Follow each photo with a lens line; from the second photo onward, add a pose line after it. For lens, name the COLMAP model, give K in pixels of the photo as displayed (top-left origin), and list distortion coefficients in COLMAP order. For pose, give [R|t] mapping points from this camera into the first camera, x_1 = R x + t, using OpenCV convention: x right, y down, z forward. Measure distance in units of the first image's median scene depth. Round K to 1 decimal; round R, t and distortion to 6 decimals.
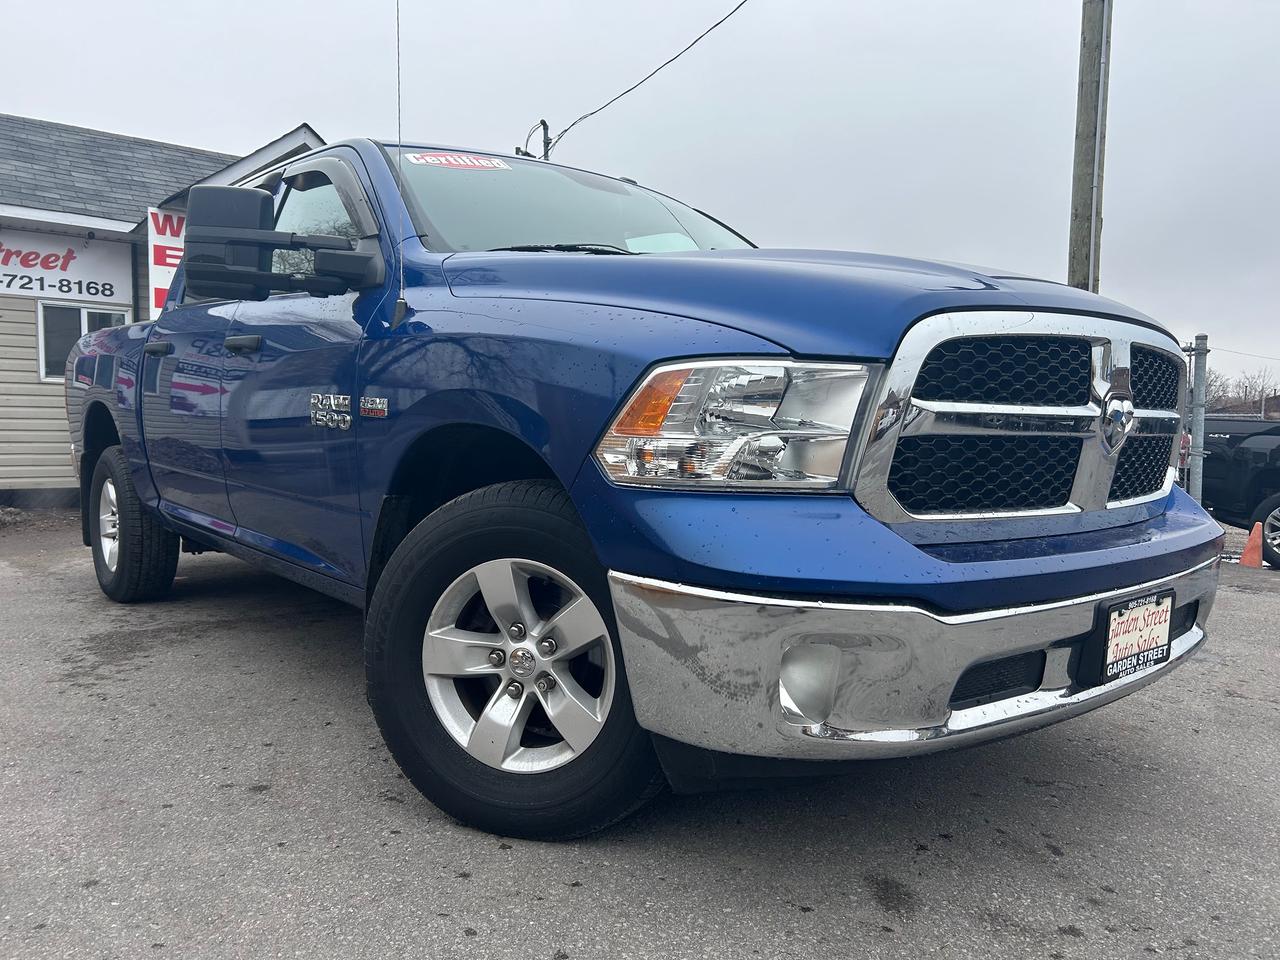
lens RADIAL K [[972.3, 0, 642.6], [0, 972.3, 475.5], [0, 0, 1]] dist [0.018451, -0.005091]
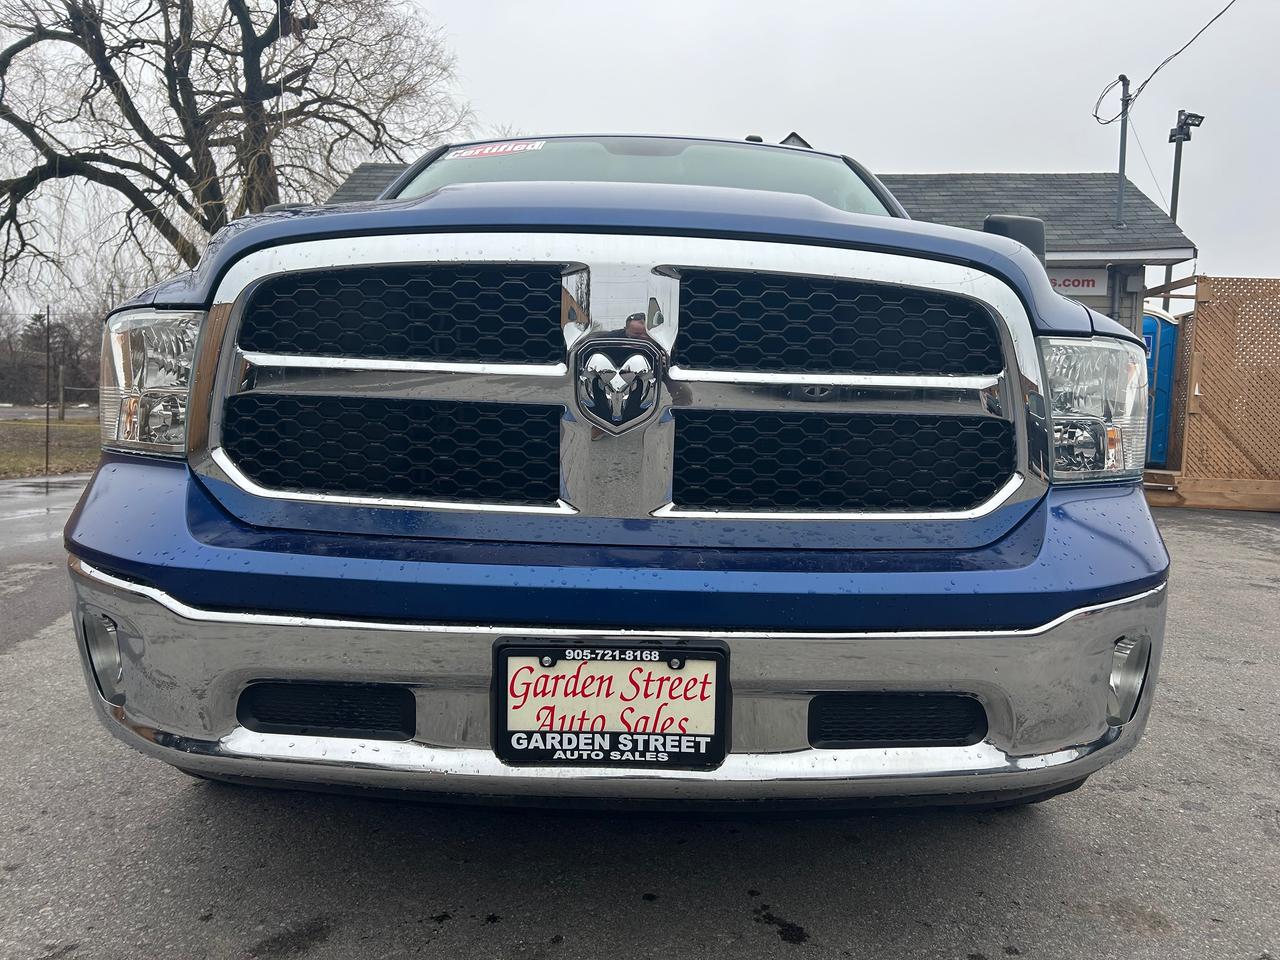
lens RADIAL K [[965.1, 0, 645.0], [0, 965.1, 485.7], [0, 0, 1]] dist [0.019238, -0.006276]
pose [[0.759065, 0.057133, -0.648502, 0.743486], [-0.055381, 0.998198, 0.023118, -0.001700], [0.648654, 0.018367, 0.760861, 0.403469]]
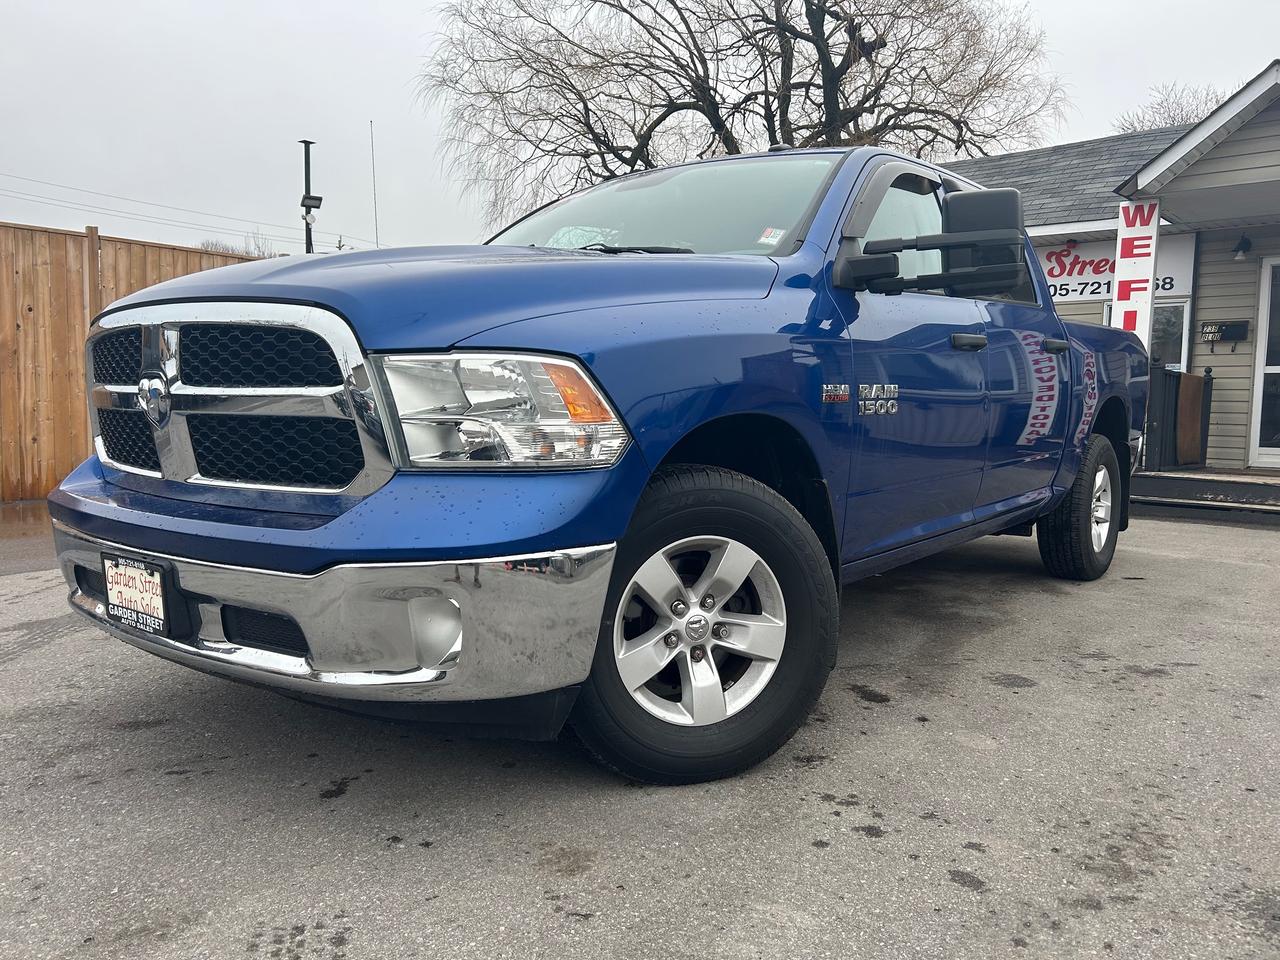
lens RADIAL K [[965.1, 0, 645.0], [0, 965.1, 485.7], [0, 0, 1]] dist [0.019238, -0.006276]
pose [[0.190059, 0.076419, -0.978794, 1.317970], [-0.061943, 0.995913, 0.065728, -0.050899], [0.979817, 0.048137, 0.194015, 1.059251]]
